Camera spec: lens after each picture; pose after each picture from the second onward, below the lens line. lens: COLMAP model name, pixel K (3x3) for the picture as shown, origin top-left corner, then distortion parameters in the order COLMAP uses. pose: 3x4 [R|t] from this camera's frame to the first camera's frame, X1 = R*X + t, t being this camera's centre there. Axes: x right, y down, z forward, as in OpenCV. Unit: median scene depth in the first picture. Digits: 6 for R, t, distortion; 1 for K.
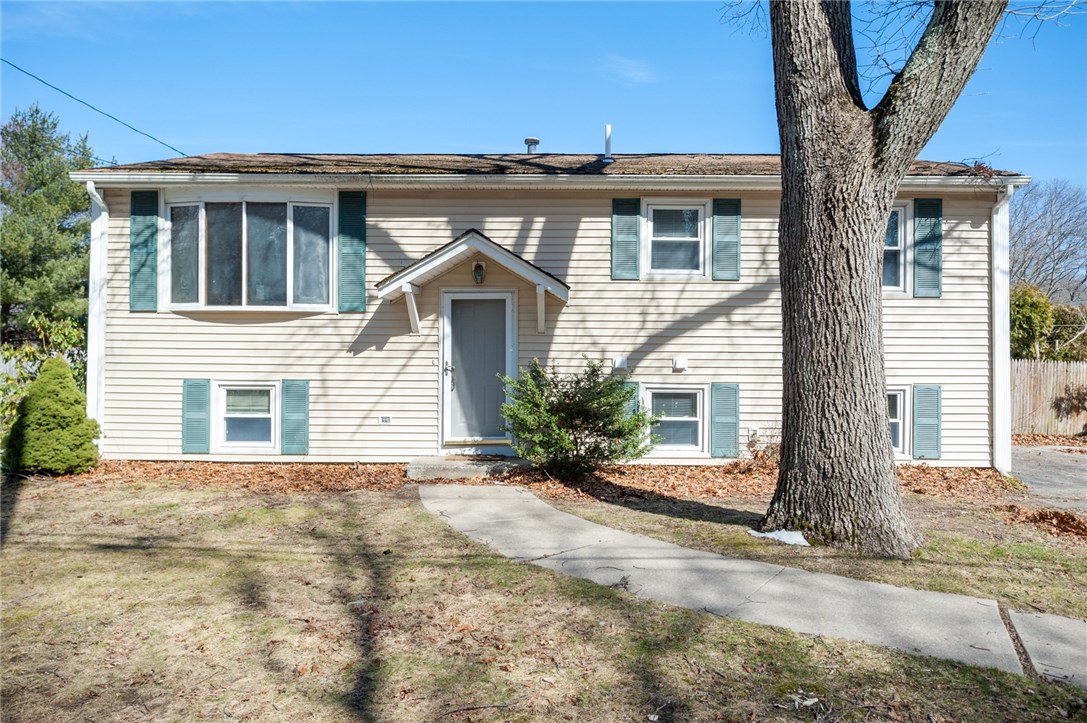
lens RADIAL K [[748.9, 0, 544.7], [0, 748.9, 364.9], [0, 0, 1]] dist [-0.026399, 0.008708]
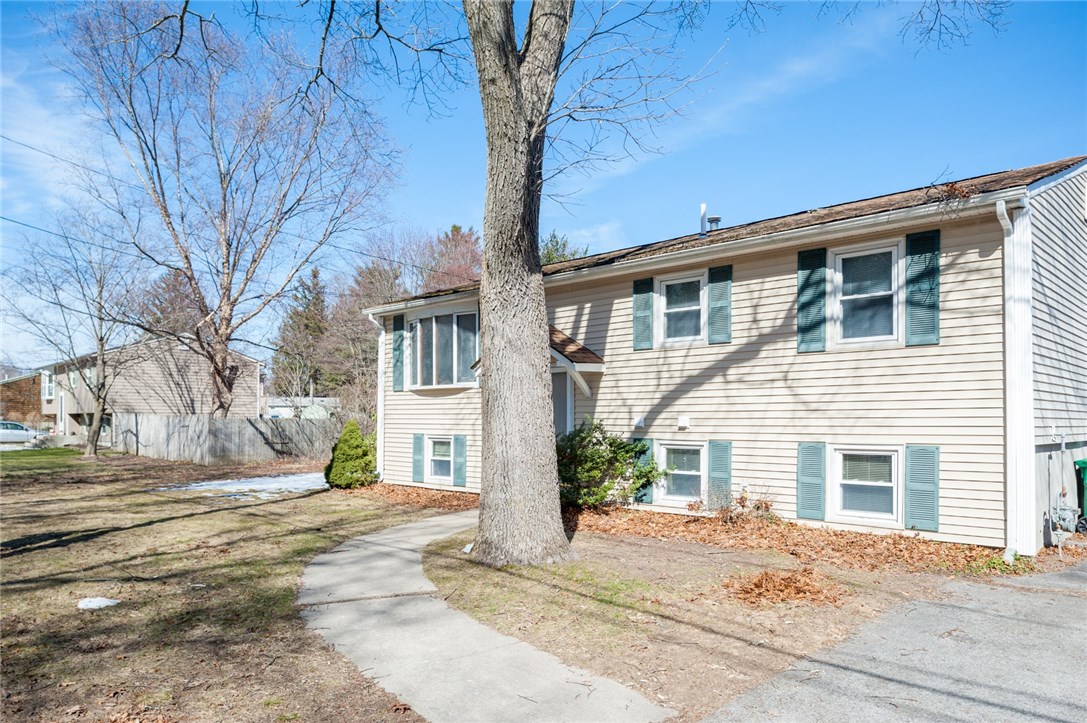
lens RADIAL K [[748.9, 0, 551.2], [0, 748.9, 402.7], [0, 0, 1]] dist [-0.026399, 0.008708]
pose [[0.725594, -0.022437, -0.687757, 0.793553], [0.003158, 0.999566, -0.029277, 0.001333], [0.688116, 0.019072, 0.725350, 0.068758]]
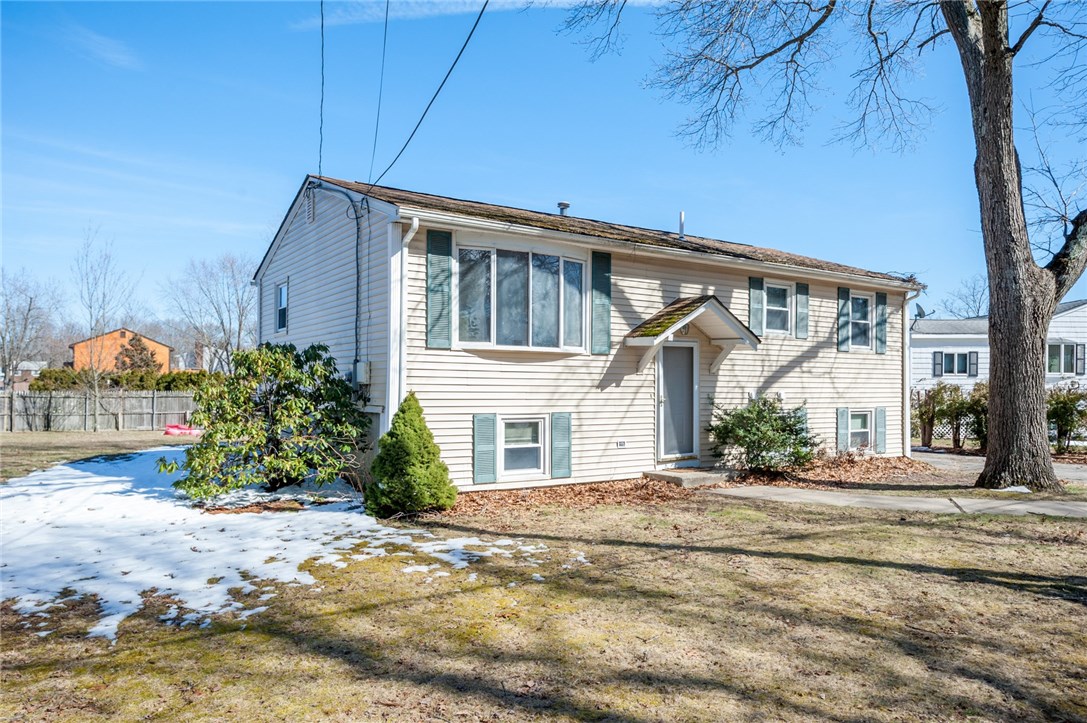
lens RADIAL K [[748.9, 0, 547.4], [0, 748.9, 393.3], [0, 0, 1]] dist [-0.026399, 0.008708]
pose [[0.829391, -0.005455, 0.558642, -0.990428], [0.003665, 0.999984, 0.004323, -0.014545], [-0.558657, -0.001538, 0.829398, 0.063274]]
